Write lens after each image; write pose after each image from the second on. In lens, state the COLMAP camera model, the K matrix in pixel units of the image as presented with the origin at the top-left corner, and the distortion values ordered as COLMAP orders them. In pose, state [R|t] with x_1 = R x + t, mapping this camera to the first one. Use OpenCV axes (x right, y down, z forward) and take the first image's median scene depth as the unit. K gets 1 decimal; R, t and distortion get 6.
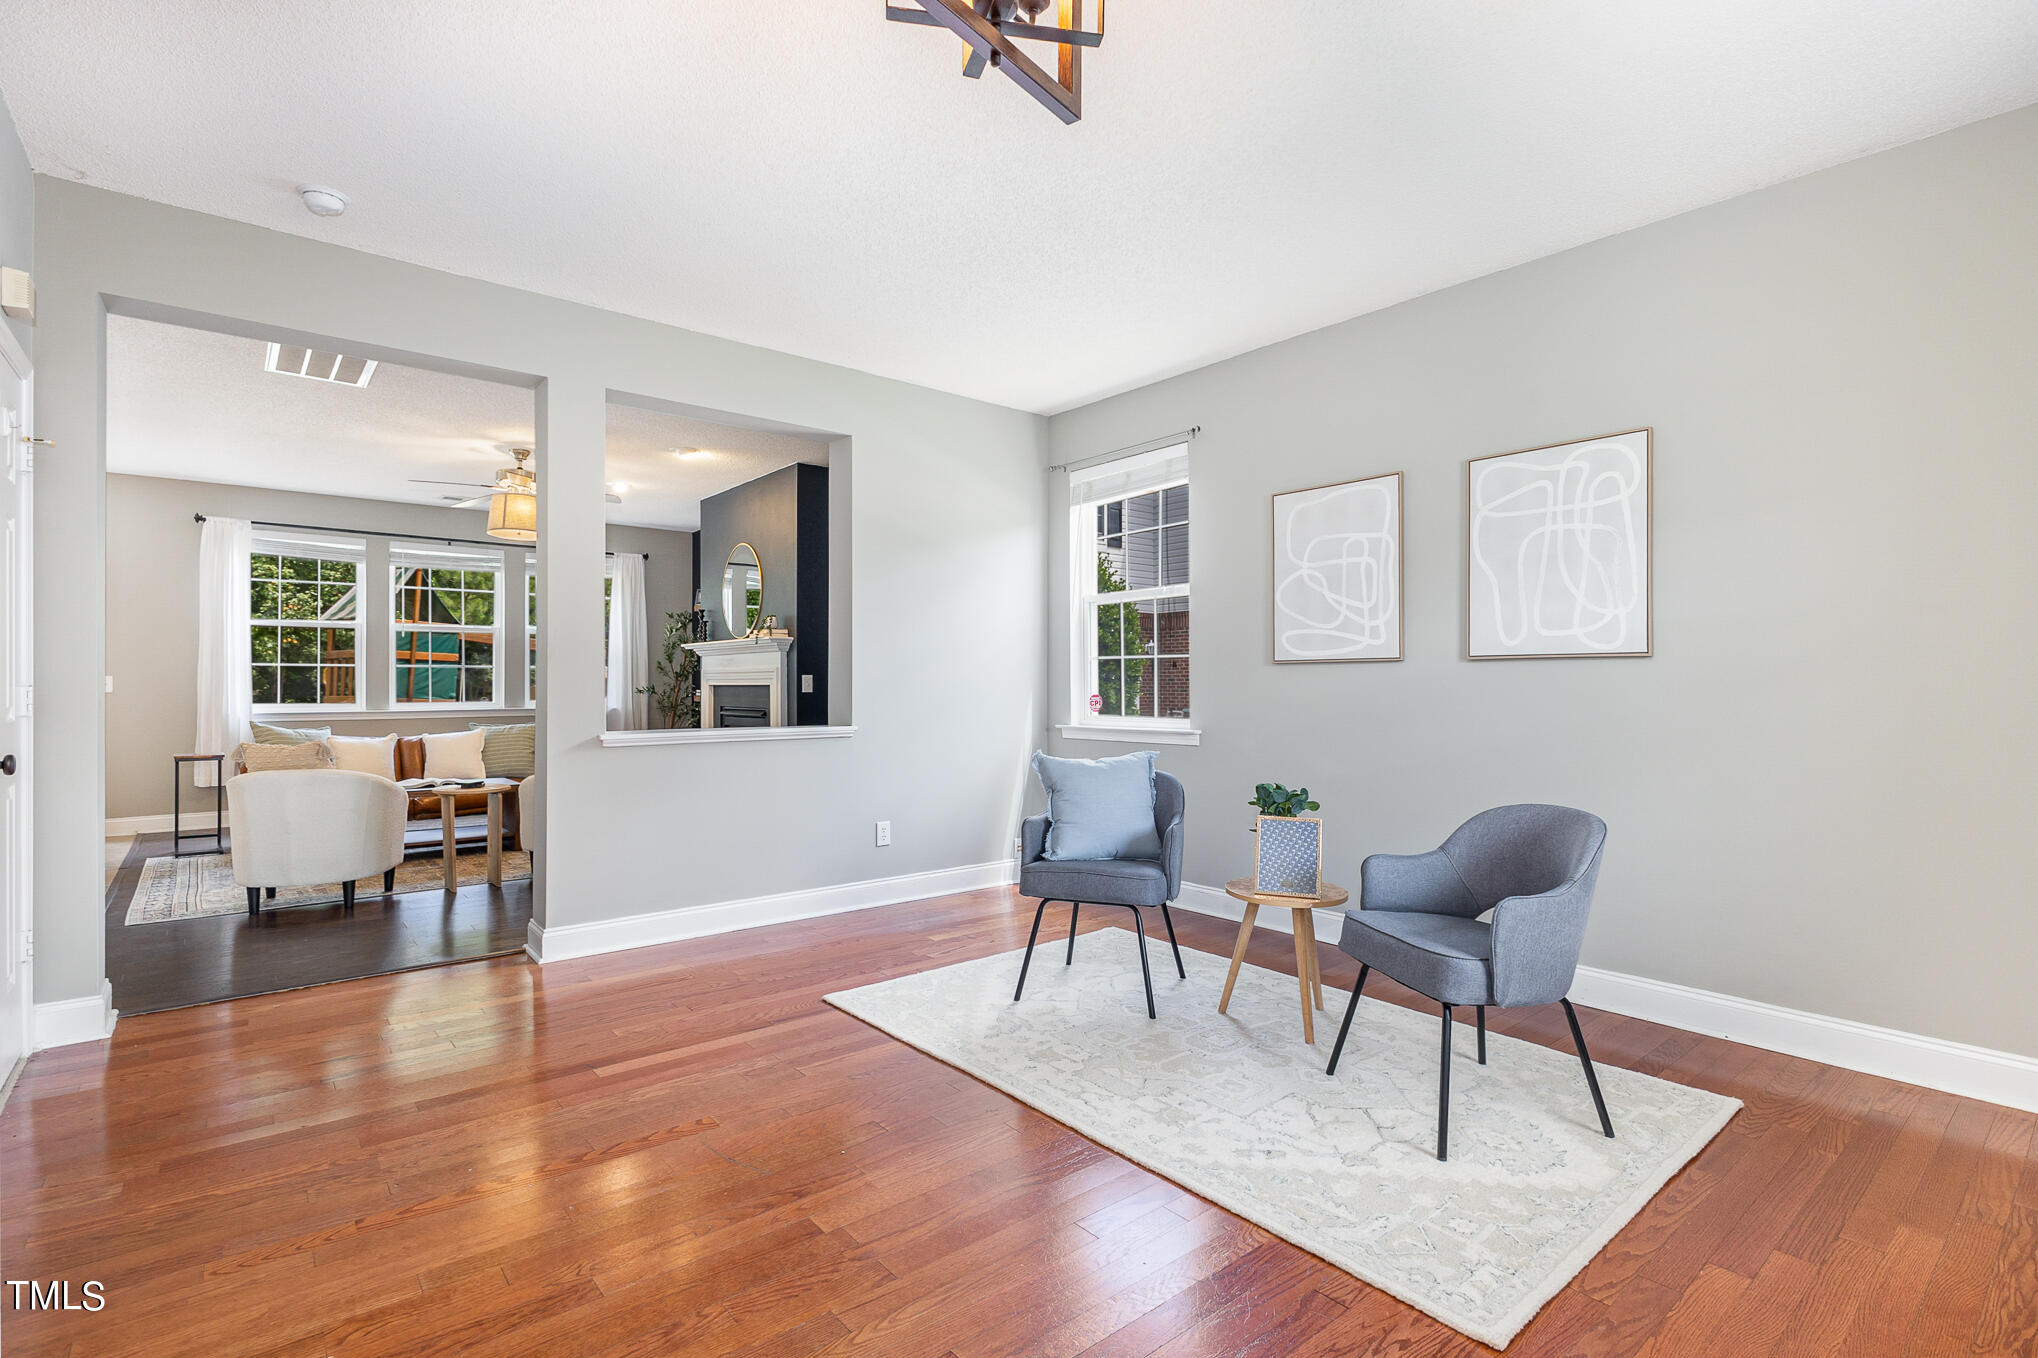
lens RADIAL K [[951.6, 0, 1019.0], [0, 951.6, 679.0], [0, 0, 1]] dist [0.013596, -0.000324]
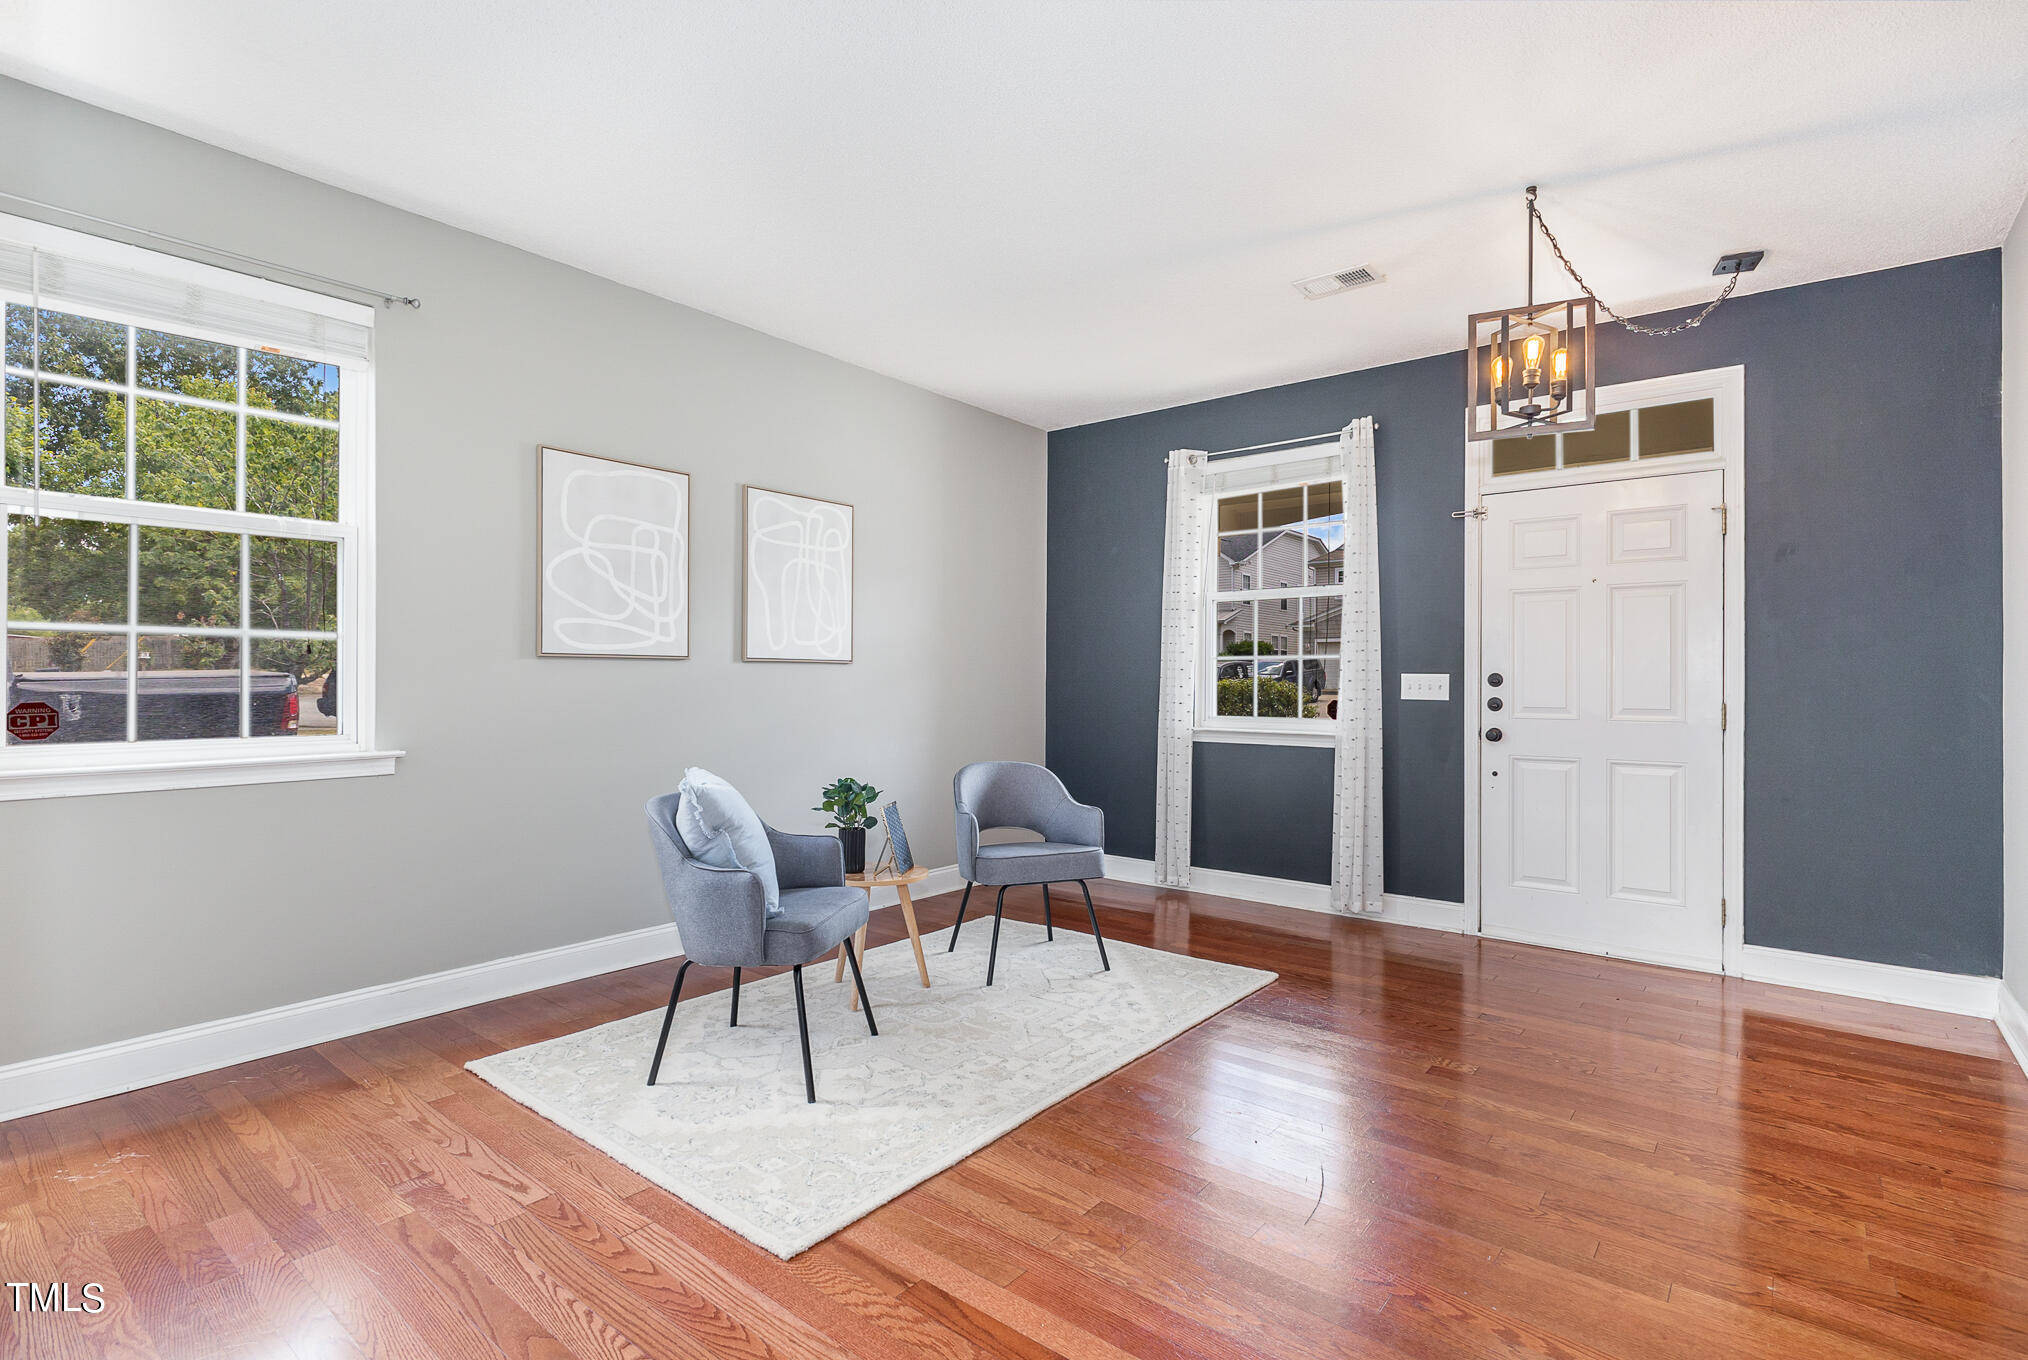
lens RADIAL K [[973.8, 0, 1014.0], [0, 973.8, 680.0], [0, 0, 1]] dist [-0.001849, 0.000394]
pose [[-0.196902, 0.003831, 0.980416, -0.758984], [-0.006774, 0.999963, -0.005268, 0.006215], [-0.980400, -0.007678, -0.196869, 0.960340]]
